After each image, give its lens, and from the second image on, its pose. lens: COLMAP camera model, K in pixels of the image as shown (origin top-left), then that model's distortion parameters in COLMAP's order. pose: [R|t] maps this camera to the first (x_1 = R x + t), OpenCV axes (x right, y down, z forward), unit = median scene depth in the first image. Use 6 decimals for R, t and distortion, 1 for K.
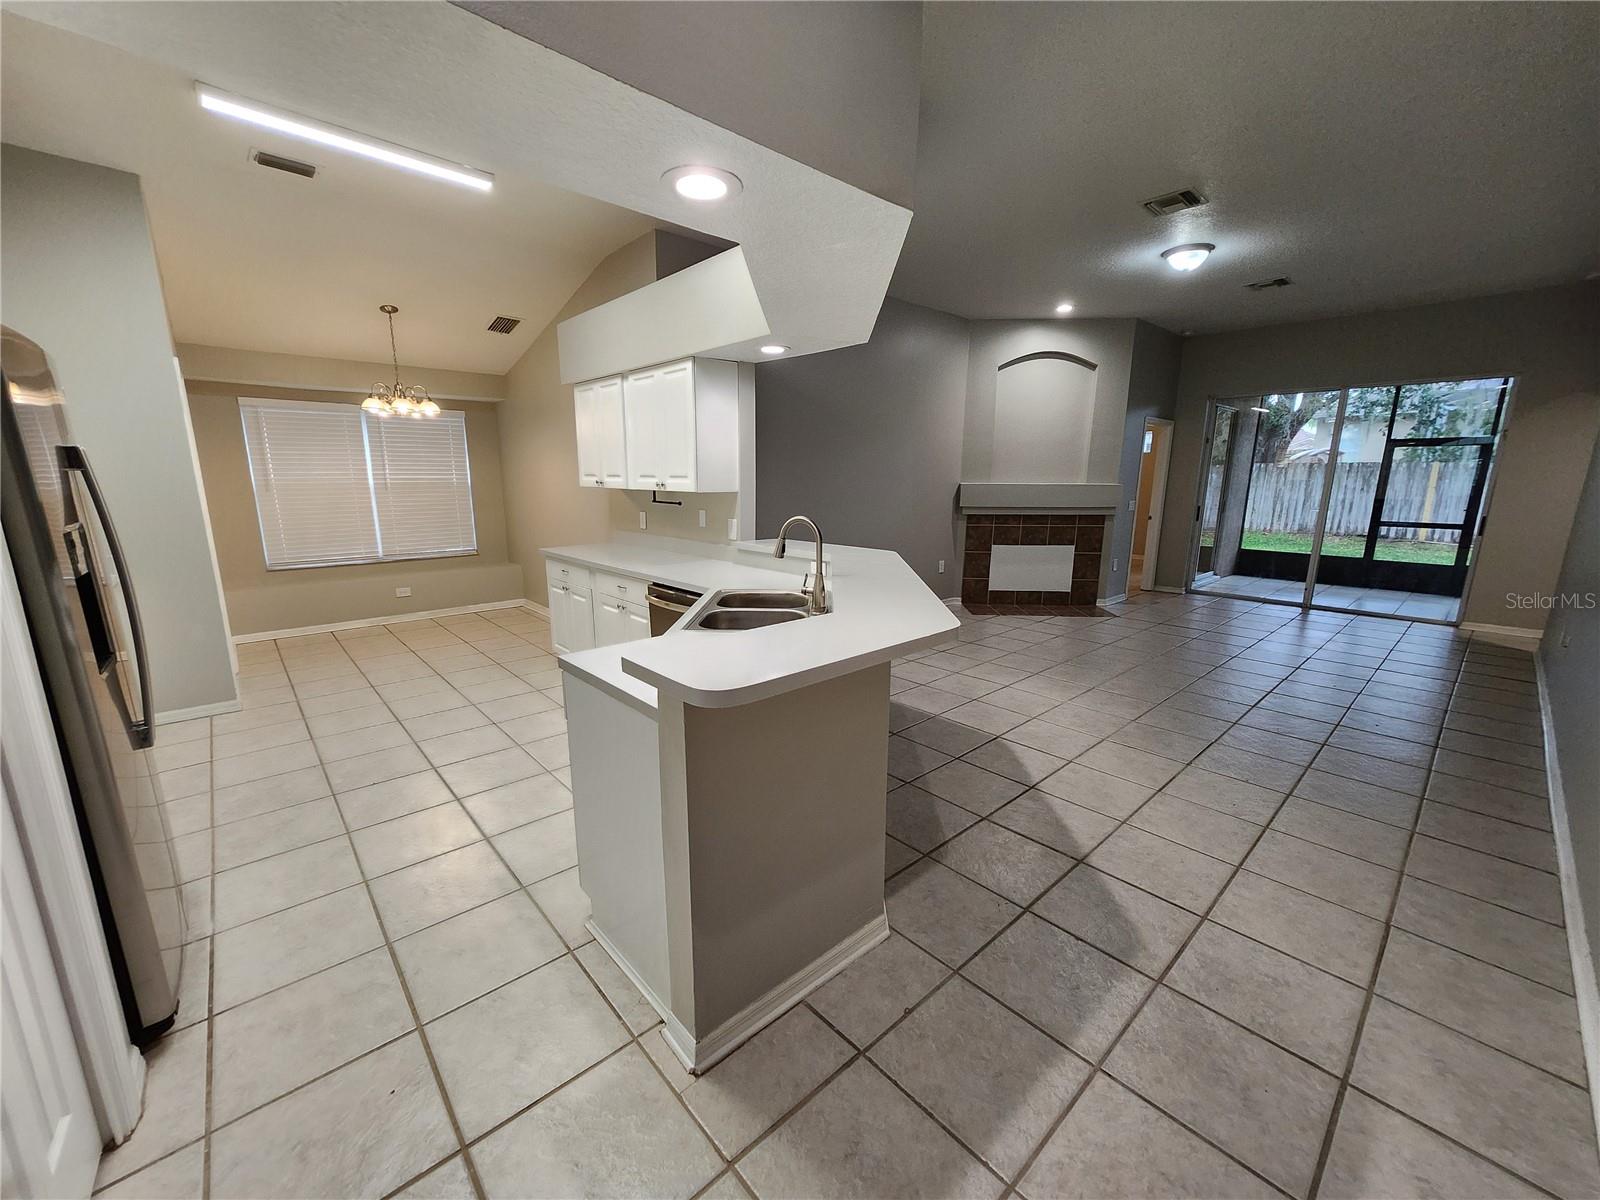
lens RADIAL K [[630.2, 0, 788.1], [0, 630.2, 607.4], [0, 0, 1]] dist [-0.003426, 0.002629]
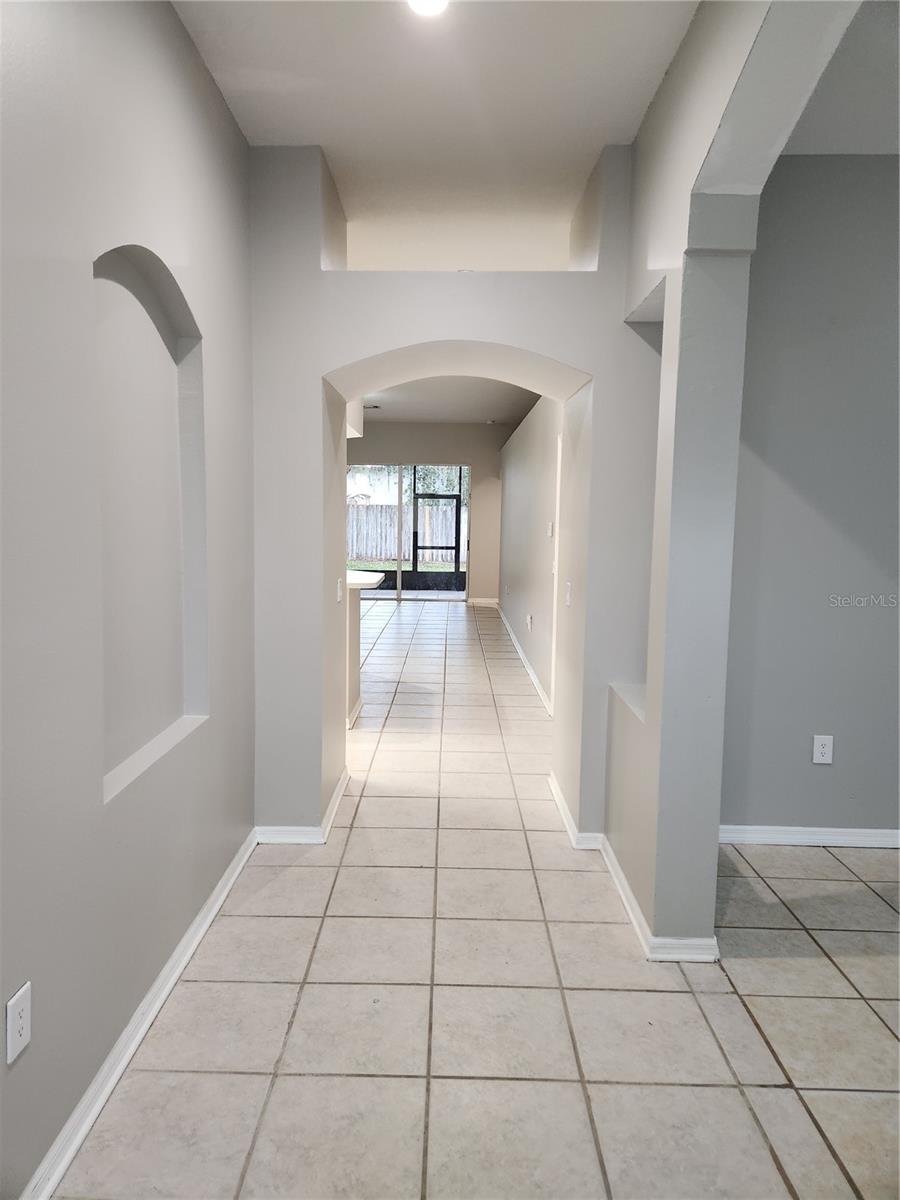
lens RADIAL K [[797.2, 0, 450.0], [0, 797.2, 600.0], [0, 0, 1]] dist [0.001391, 0.000248]
pose [[0.665731, -0.071941, 0.742716, -0.576383], [0.139855, 0.989733, -0.029492, 0.077196], [-0.732969, 0.123506, 0.668957, -0.423660]]
